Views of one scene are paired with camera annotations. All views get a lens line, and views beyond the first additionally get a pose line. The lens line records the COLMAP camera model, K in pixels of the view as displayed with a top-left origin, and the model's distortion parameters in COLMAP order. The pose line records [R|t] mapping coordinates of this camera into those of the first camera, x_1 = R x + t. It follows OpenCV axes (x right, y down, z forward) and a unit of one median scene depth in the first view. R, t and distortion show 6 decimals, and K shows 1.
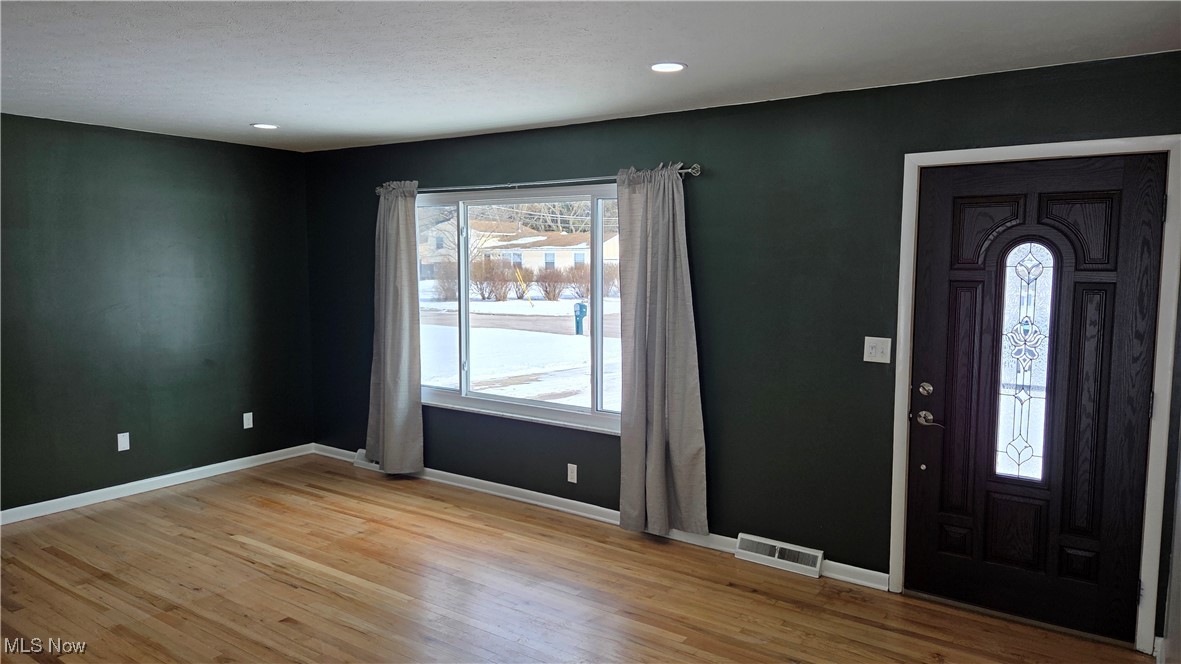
lens RADIAL K [[784.9, 0, 590.5], [0, 784.9, 332.0], [0, 0, 1]] dist [0.042117, -0.000002]
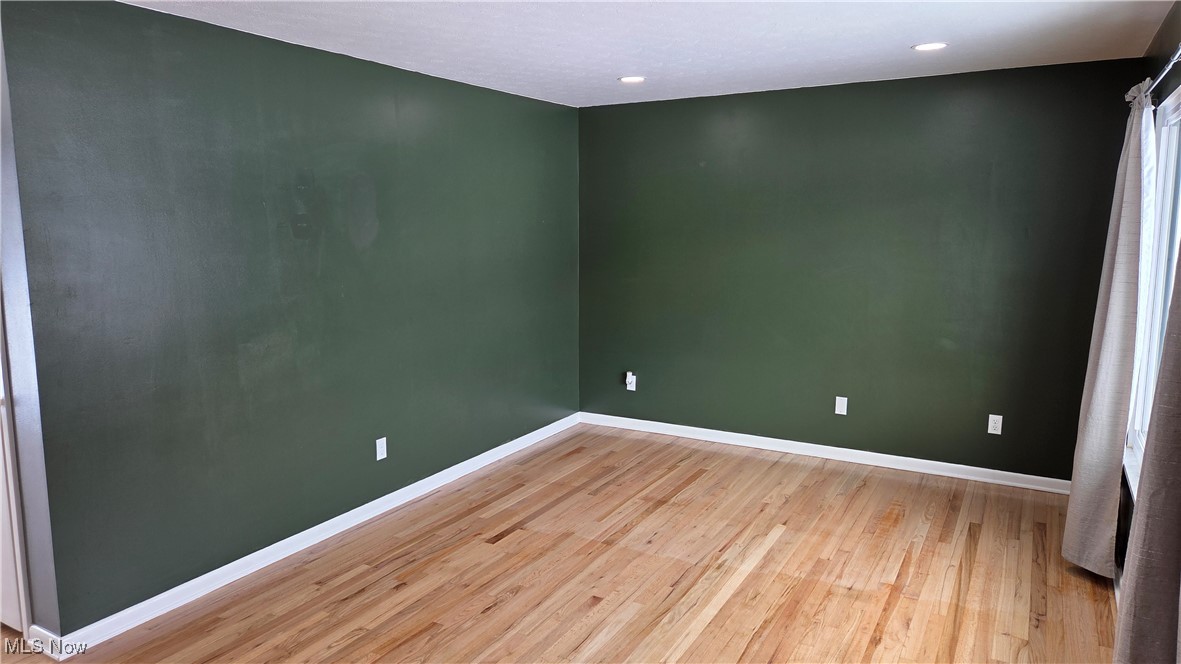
lens RADIAL K [[784.9, 0, 590.5], [0, 784.9, 332.0], [0, 0, 1]] dist [0.042117, -0.000002]
pose [[0.098923, 0.139430, -0.985278, 0.387242], [-0.091802, 0.987191, 0.130484, -0.060514], [0.990851, 0.077543, 0.110456, 0.653092]]
